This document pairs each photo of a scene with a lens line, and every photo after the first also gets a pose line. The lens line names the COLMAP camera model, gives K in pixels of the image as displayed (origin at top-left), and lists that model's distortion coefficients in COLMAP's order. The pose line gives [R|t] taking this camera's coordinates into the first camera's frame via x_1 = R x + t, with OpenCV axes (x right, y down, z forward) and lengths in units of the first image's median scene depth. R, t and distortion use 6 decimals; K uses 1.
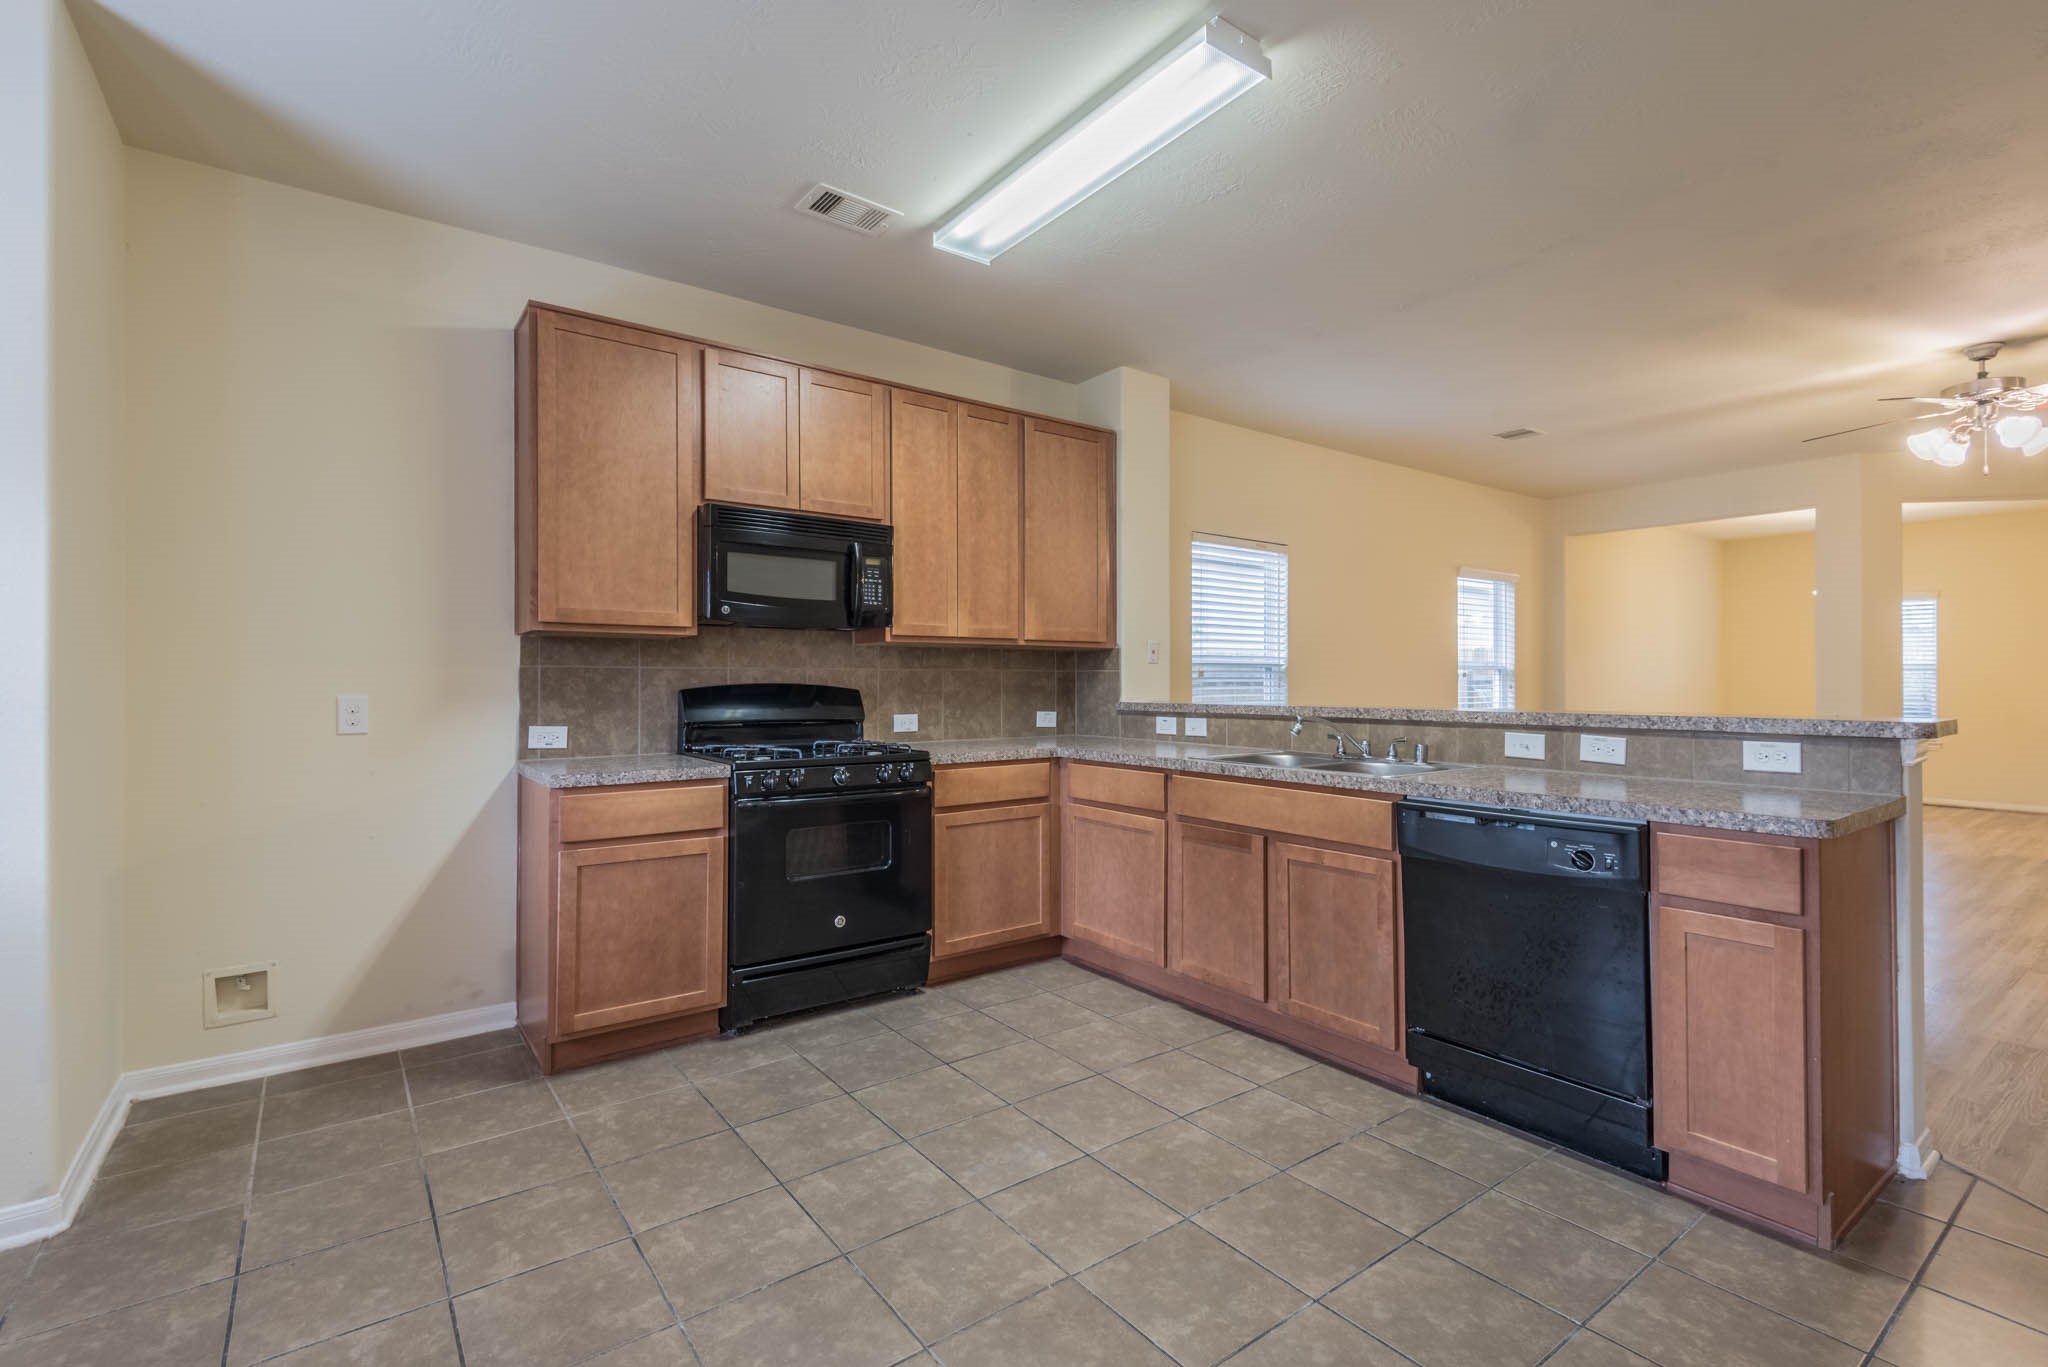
lens RADIAL K [[927.6, 0, 1016.0], [0, 927.6, 679.9], [0, 0, 1]] dist [0.016020, -0.007107]
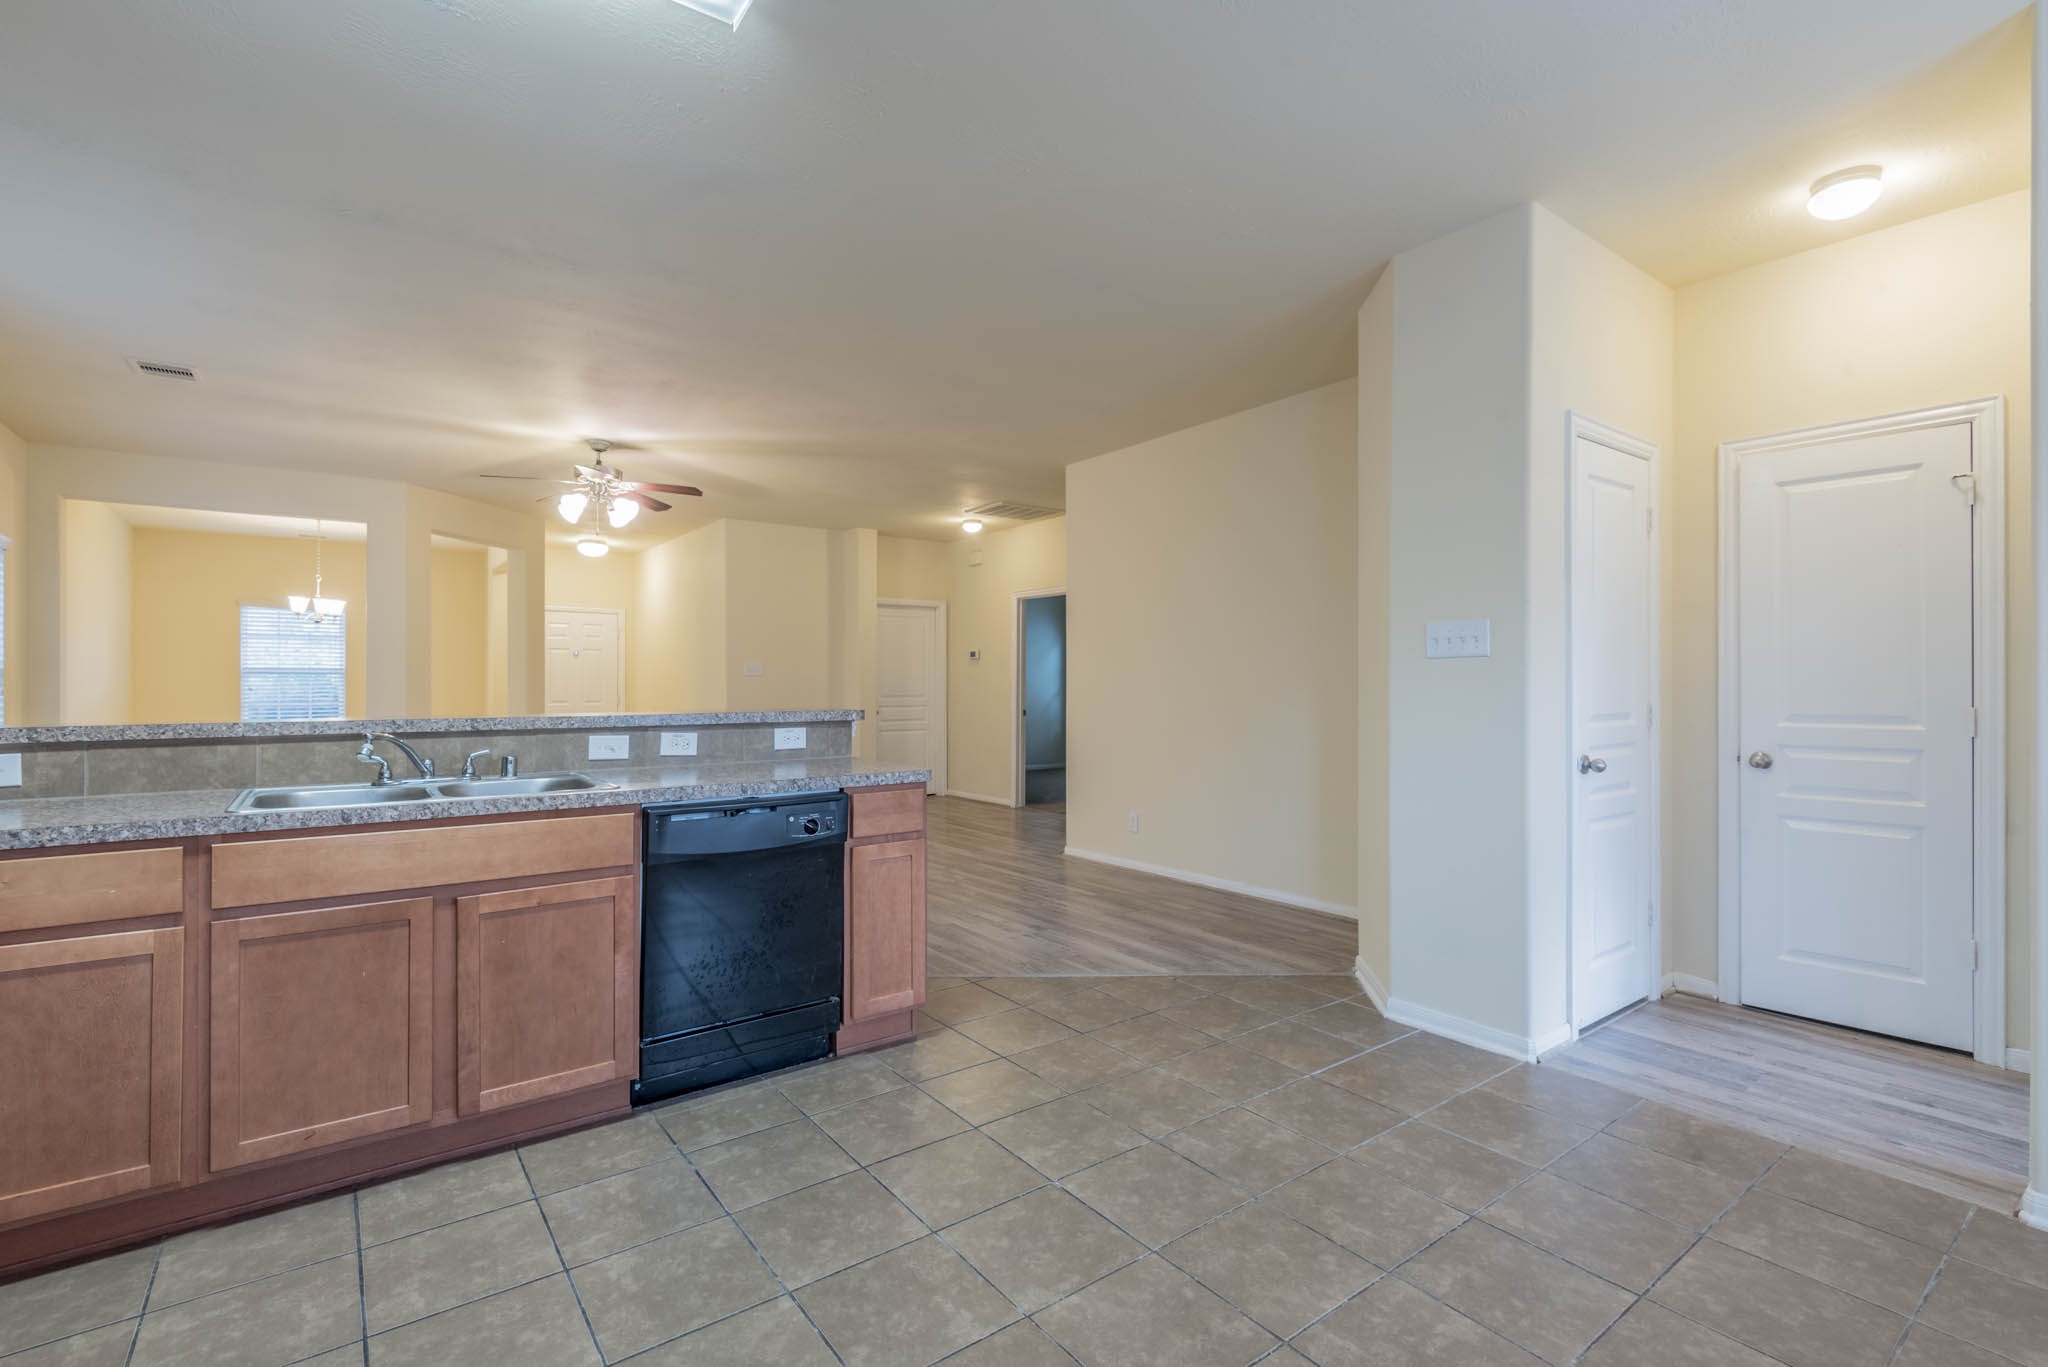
lens RADIAL K [[927.6, 0, 1022.0], [0, 927.6, 681.8], [0, 0, 1]] dist [0.016020, -0.007107]
pose [[-0.010810, 0.000053, 0.999942, -0.541839], [-0.000351, 1.000000, -0.000057, -0.002766], [-0.999942, -0.000352, -0.010810, 0.603503]]
